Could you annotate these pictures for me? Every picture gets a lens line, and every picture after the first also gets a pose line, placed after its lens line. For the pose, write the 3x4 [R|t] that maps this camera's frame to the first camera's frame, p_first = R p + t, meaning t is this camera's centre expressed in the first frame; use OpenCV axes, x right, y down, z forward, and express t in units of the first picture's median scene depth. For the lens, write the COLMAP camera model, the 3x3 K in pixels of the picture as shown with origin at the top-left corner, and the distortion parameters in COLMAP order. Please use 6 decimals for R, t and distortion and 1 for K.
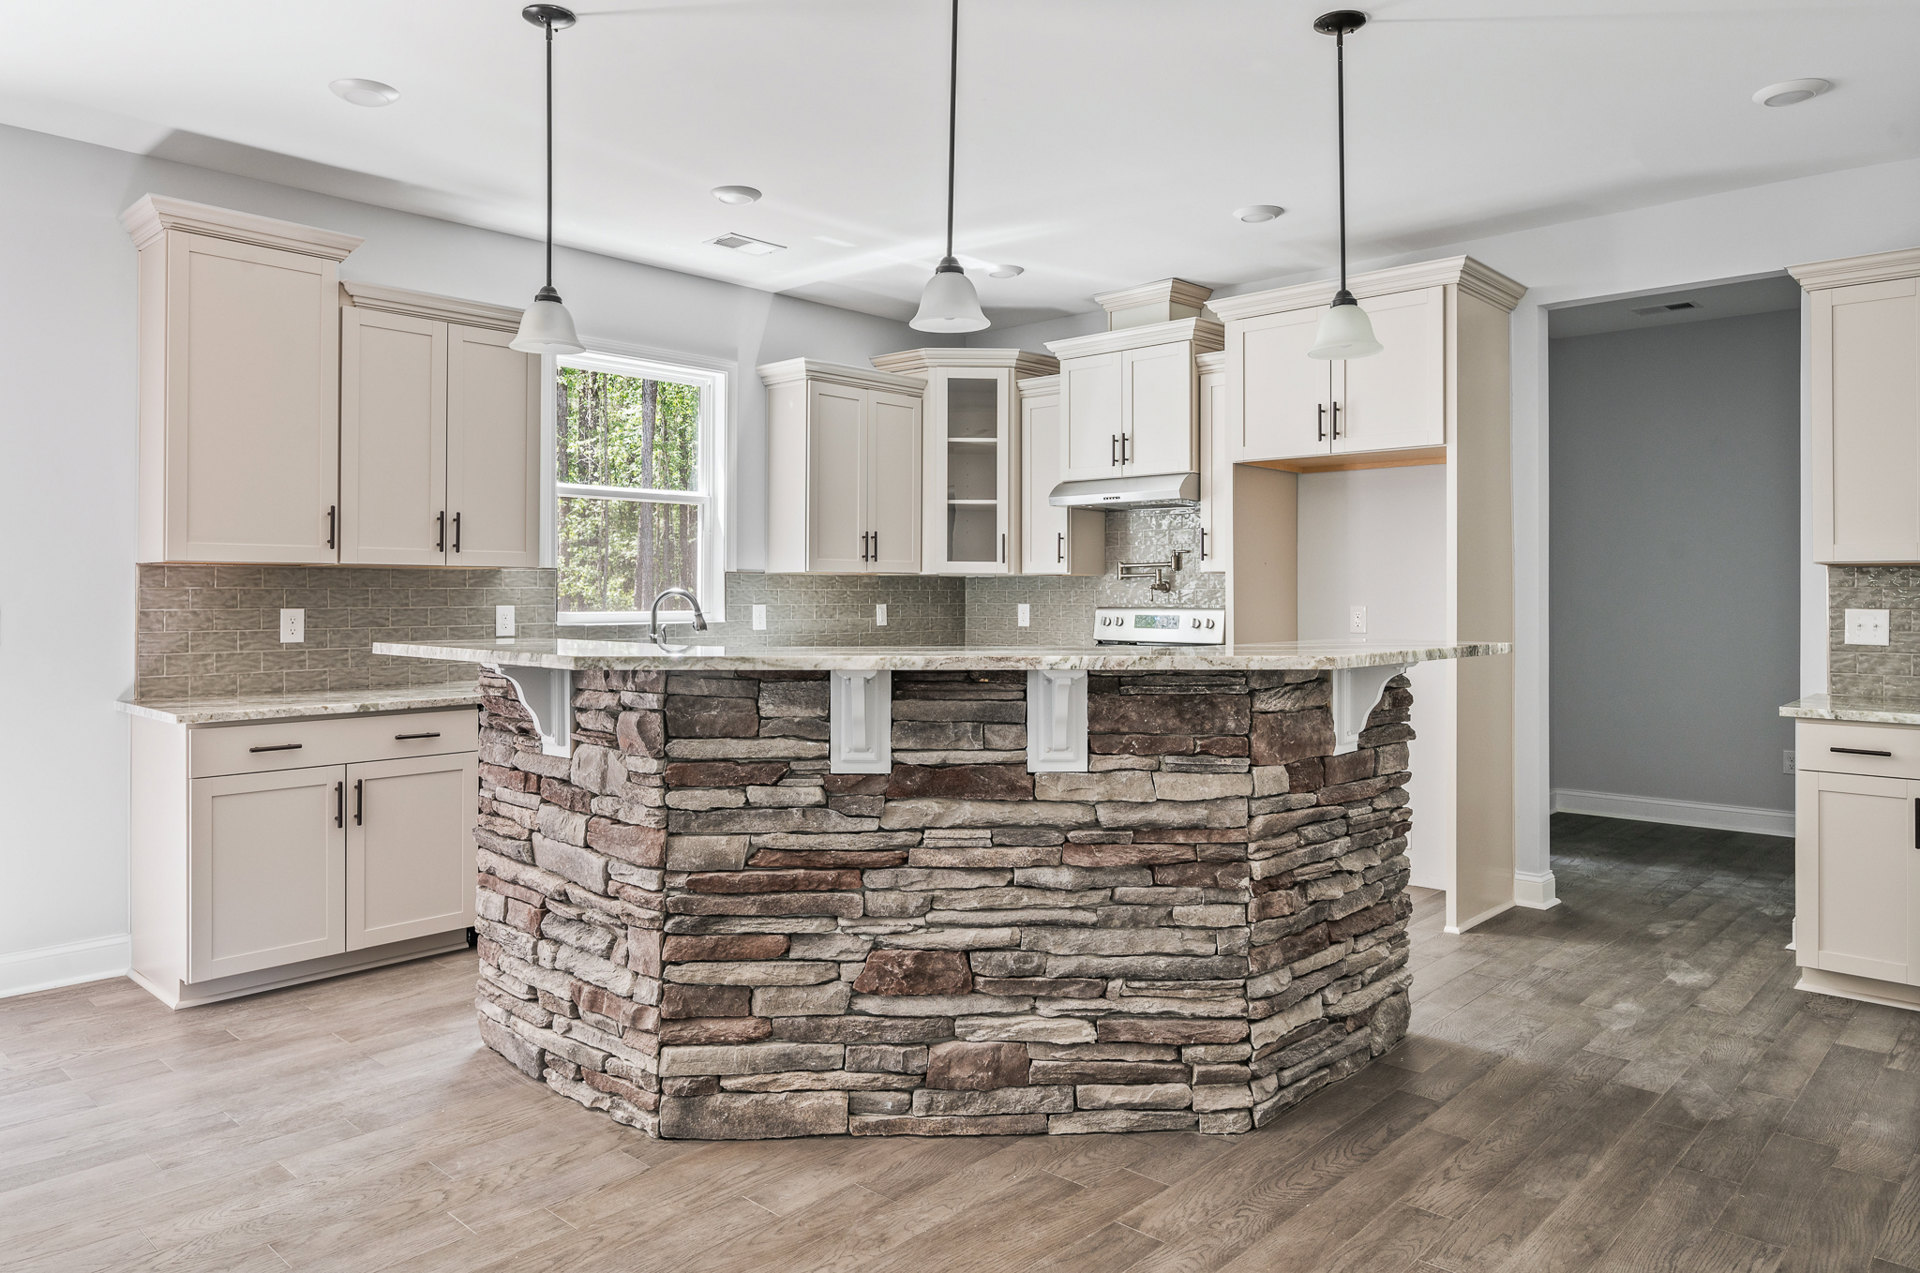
lens RADIAL K [[1238.7, 0, 960.0], [0, 1238.7, 636.5], [0, 0, 1]] dist [-0.000679, -0.000622]
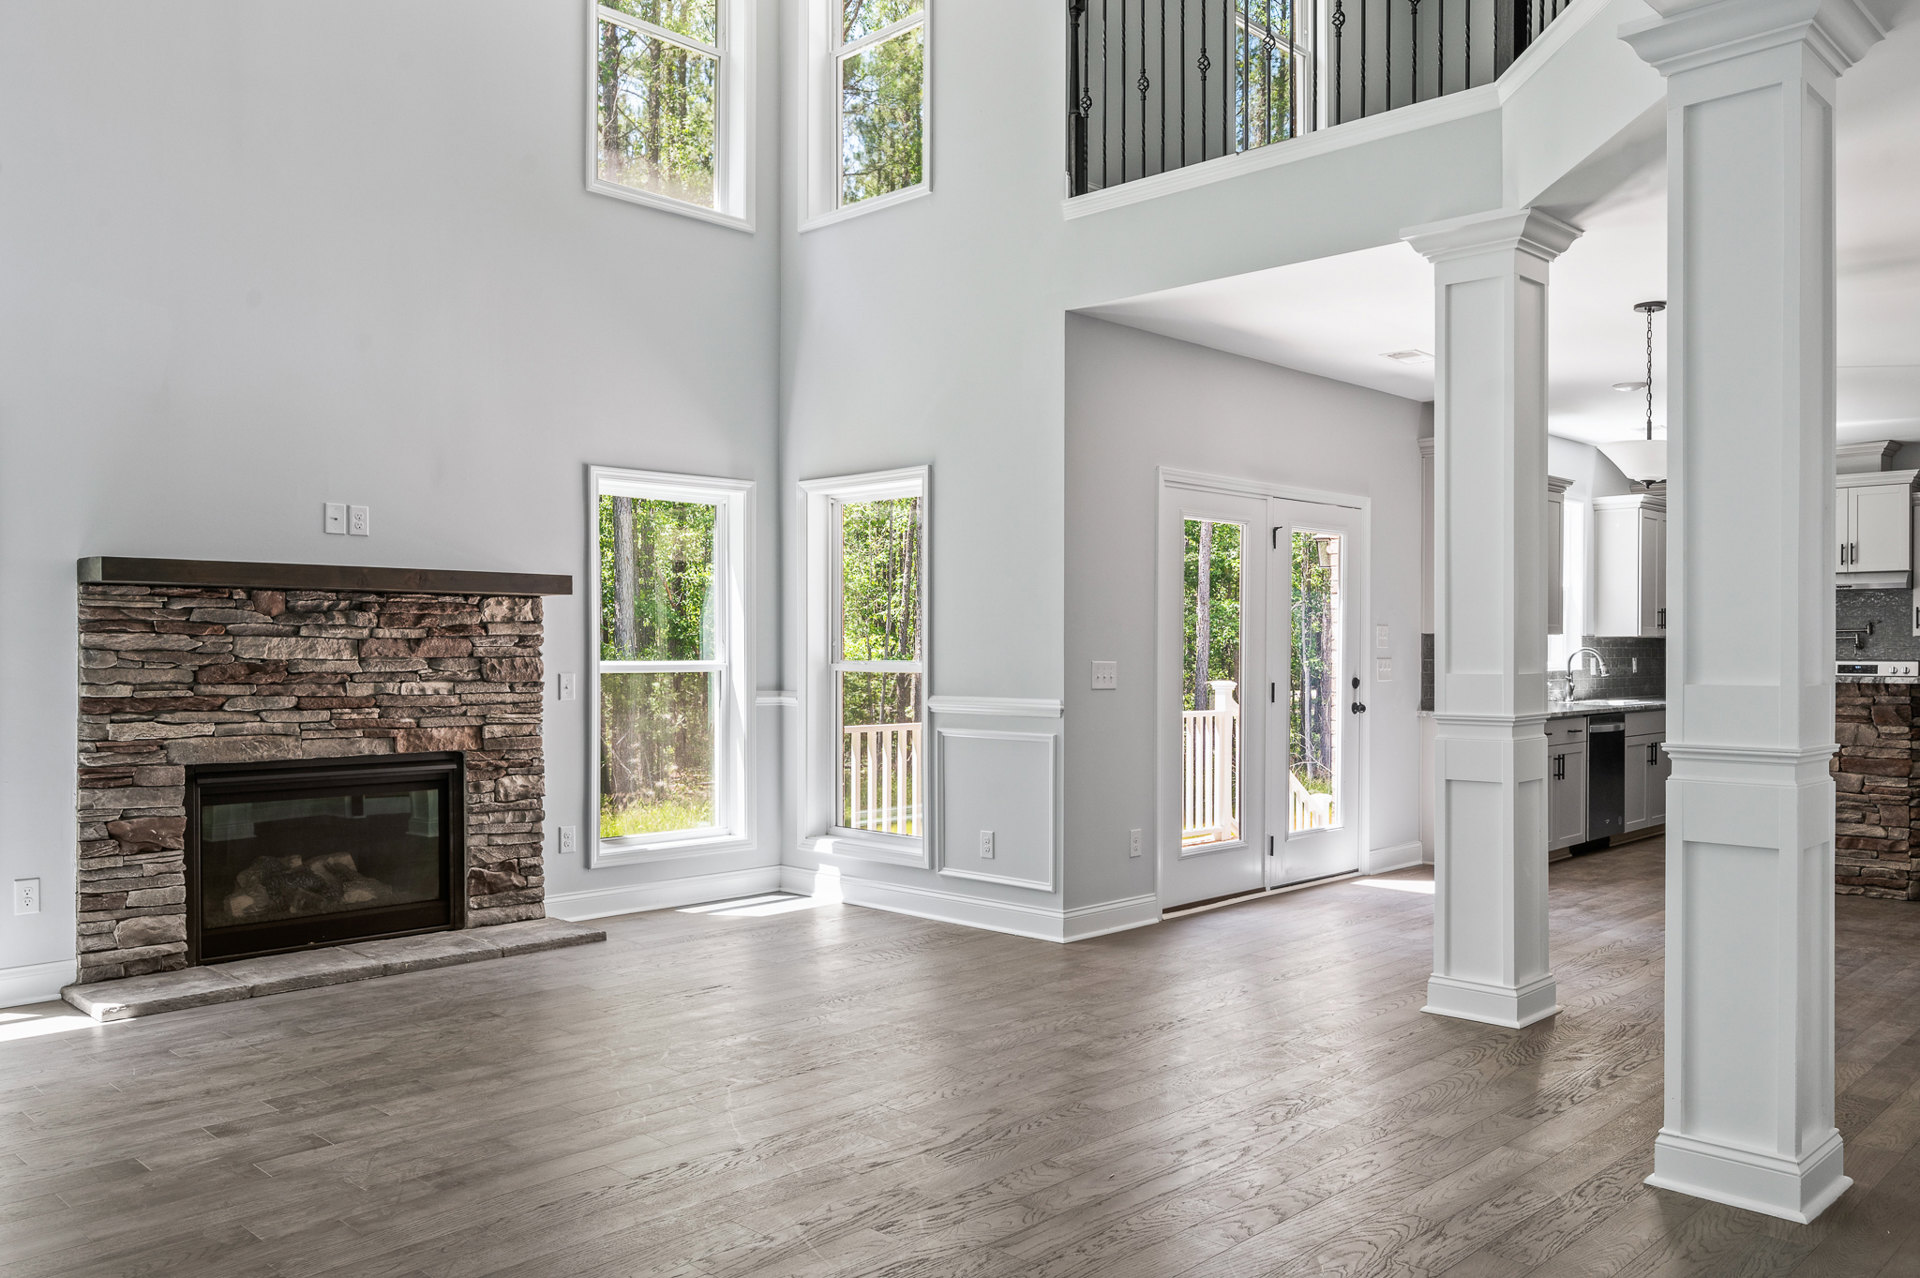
lens RADIAL K [[1472.6, 0, 960.0], [0, 1472.6, 639.0], [0, 0, 1]] dist [0.001616, 0.000598]
pose [[0.999282, 0.000508, -0.037875, -0.911237], [-0.002043, 0.999178, -0.040492, 0.026411], [0.037823, 0.040541, 0.998462, -0.840110]]
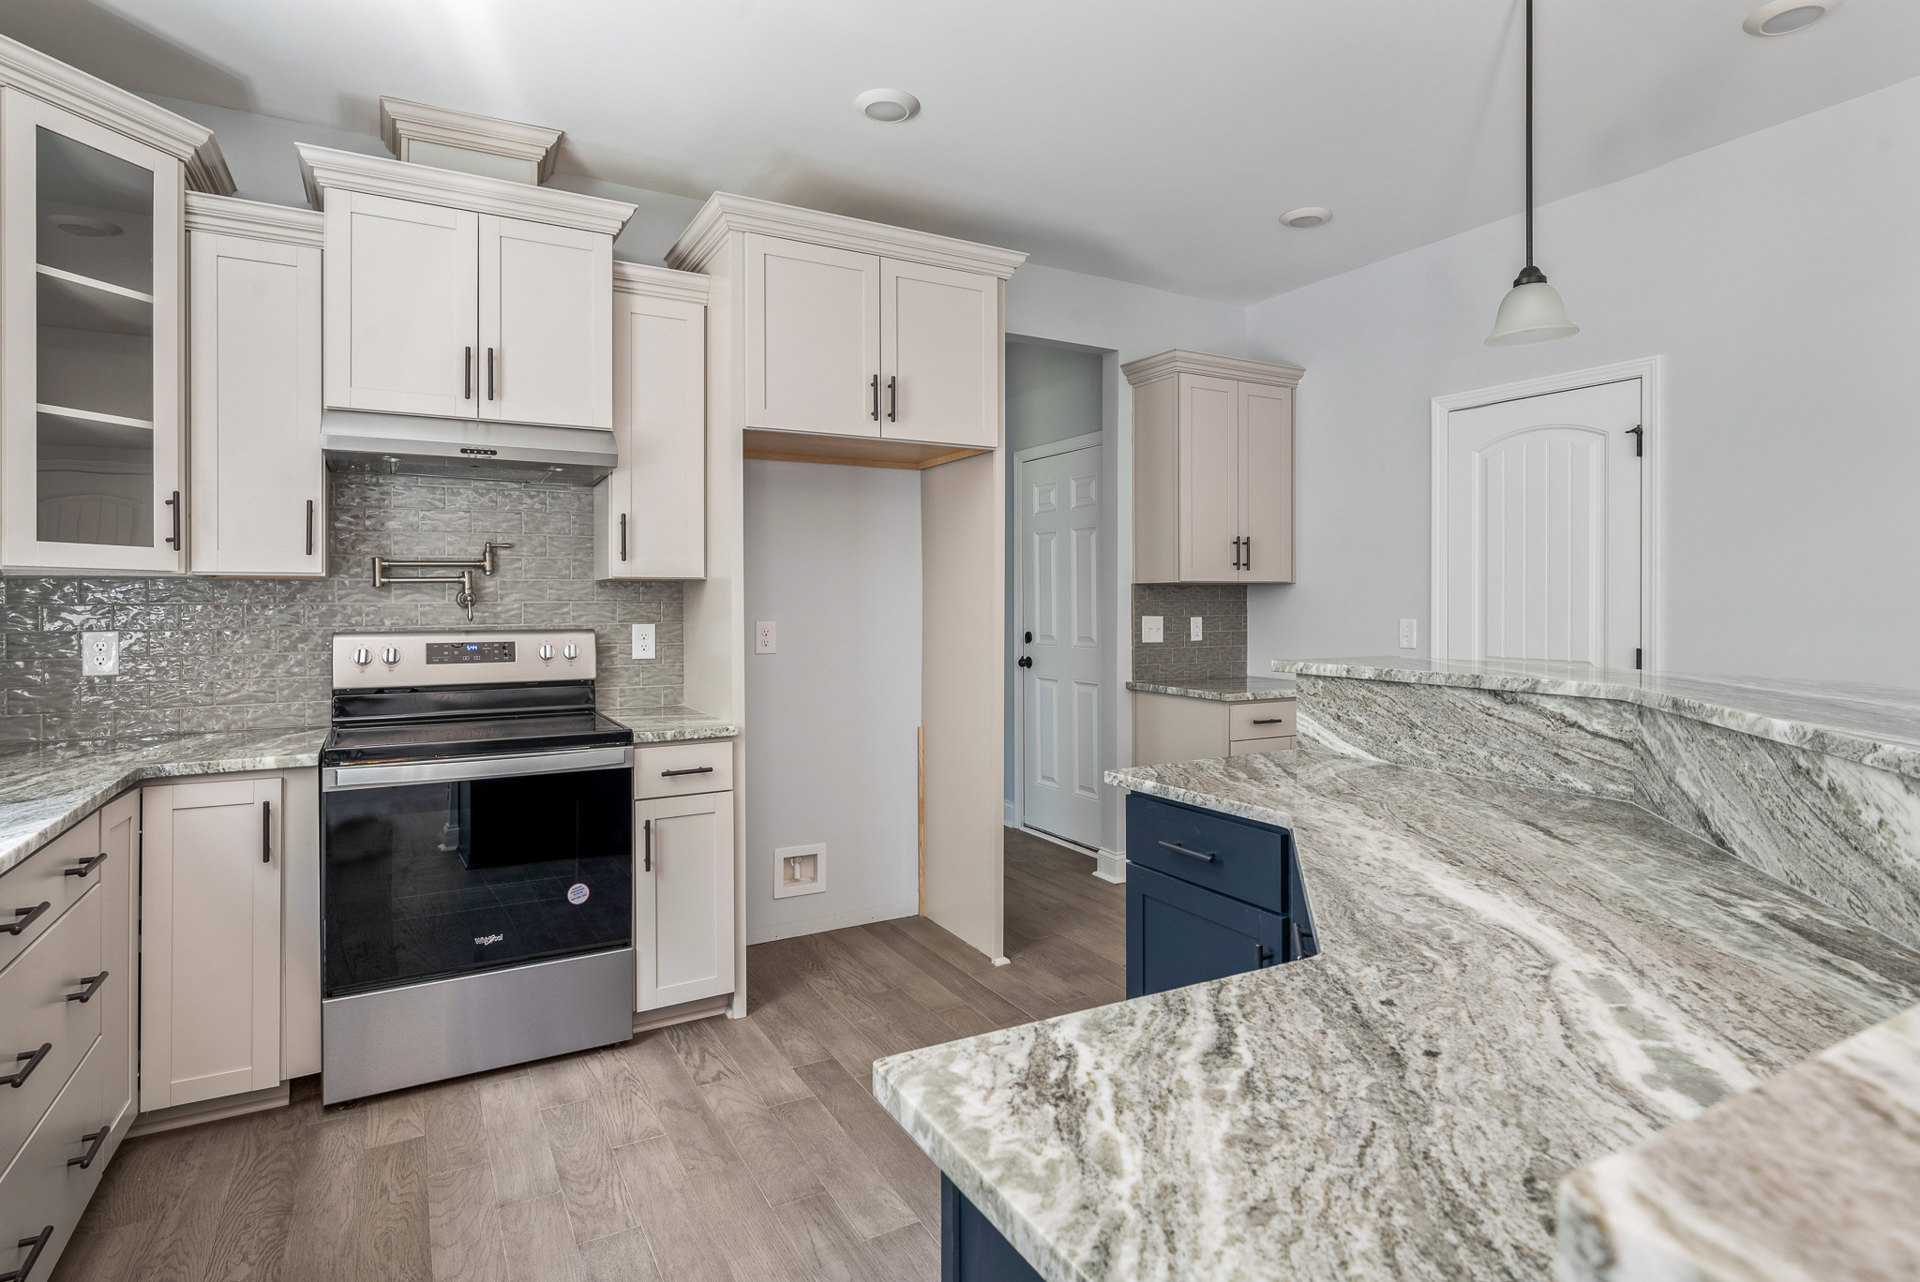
lens RADIAL K [[996.6, 0, 960.4], [0, 996.6, 596.5], [0, 0, 1]] dist [0.001252, 0.000101]
pose [[0.314513, 0.000704, 0.949253, -0.289020], [0.034575, 0.999328, -0.012196, -0.030379], [-0.948623, 0.036656, 0.314278, 0.692374]]
